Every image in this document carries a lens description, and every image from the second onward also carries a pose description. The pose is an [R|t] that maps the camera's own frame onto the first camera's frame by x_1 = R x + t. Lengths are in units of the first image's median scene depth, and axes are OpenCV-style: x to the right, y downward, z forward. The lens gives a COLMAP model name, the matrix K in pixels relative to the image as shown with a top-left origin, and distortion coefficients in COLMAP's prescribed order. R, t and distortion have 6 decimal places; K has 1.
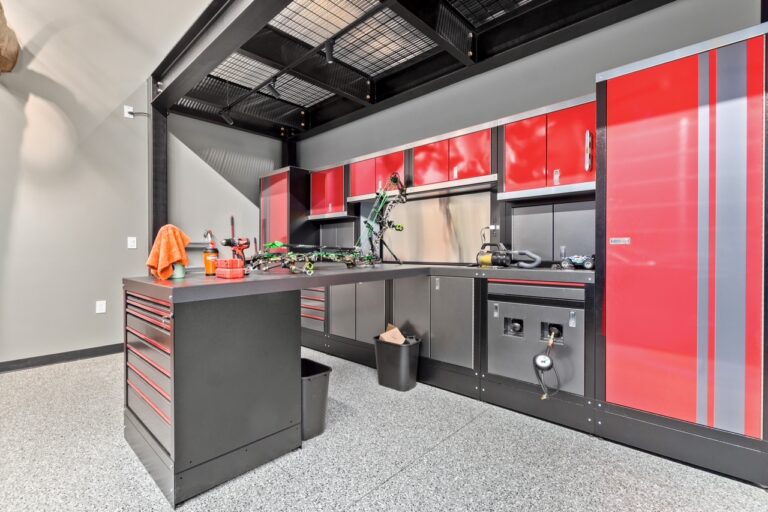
lens RADIAL K [[358.5, 0, 385.0], [0, 358.5, 251.4], [0, 0, 1]] dist [0.001536, -0.000722]
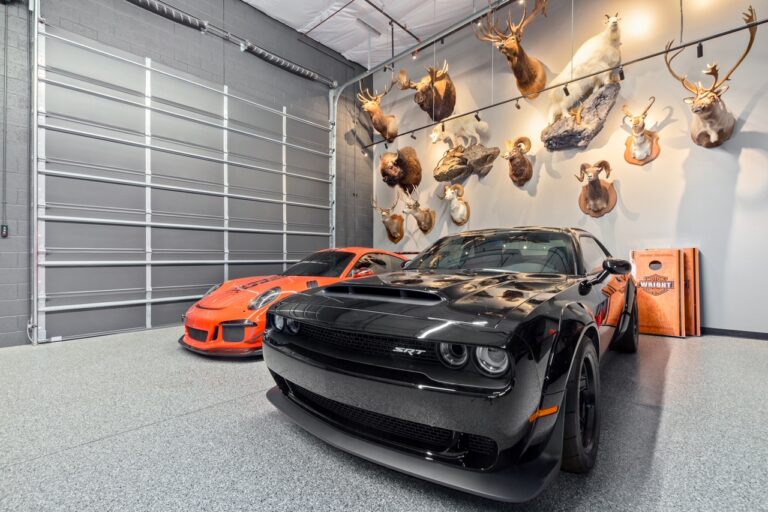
lens RADIAL K [[358.5, 0, 388.2], [0, 358.5, 259.9], [0, 0, 1]] dist [0.001536, -0.000722]
pose [[0.005085, 0.004798, -0.999976, 0.472441], [0.002252, 0.999986, 0.004810, 0.003972], [0.999985, -0.002277, 0.005074, -0.456052]]
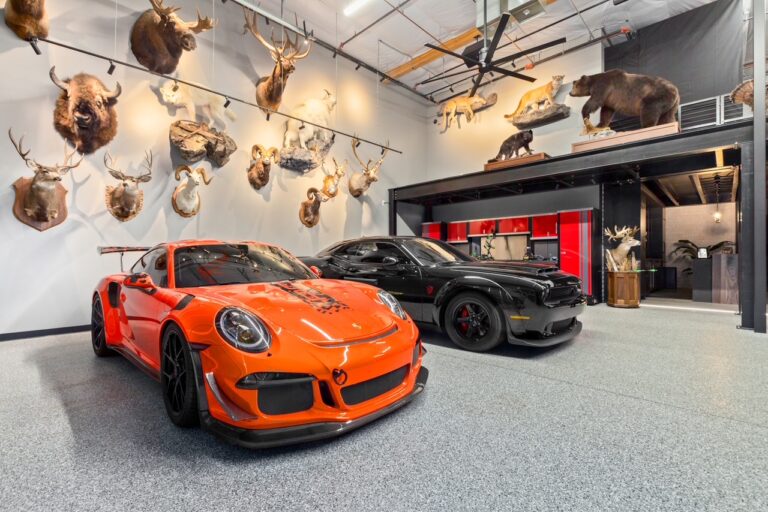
lens RADIAL K [[358.5, 0, 384.7], [0, 358.5, 252.7], [0, 0, 1]] dist [0.001536, -0.000722]
pose [[0.999952, -0.005110, -0.008400, -0.820282], [0.004948, 0.999805, -0.019095, 0.025189], [0.008496, 0.019052, 0.999782, -1.894492]]
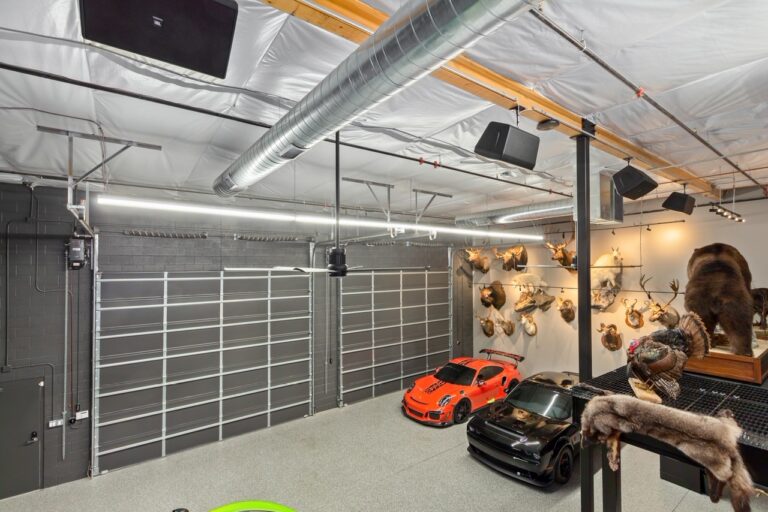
lens RADIAL K [[358.5, 0, 385.2], [0, 358.5, 259.1], [0, 0, 1]] dist [0.001536, -0.000722]
pose [[-0.188050, -0.019225, -0.981971, 2.306929], [-0.000145, 0.999809, -0.019546, -0.993241], [0.982159, -0.003533, -0.188017, -0.802817]]
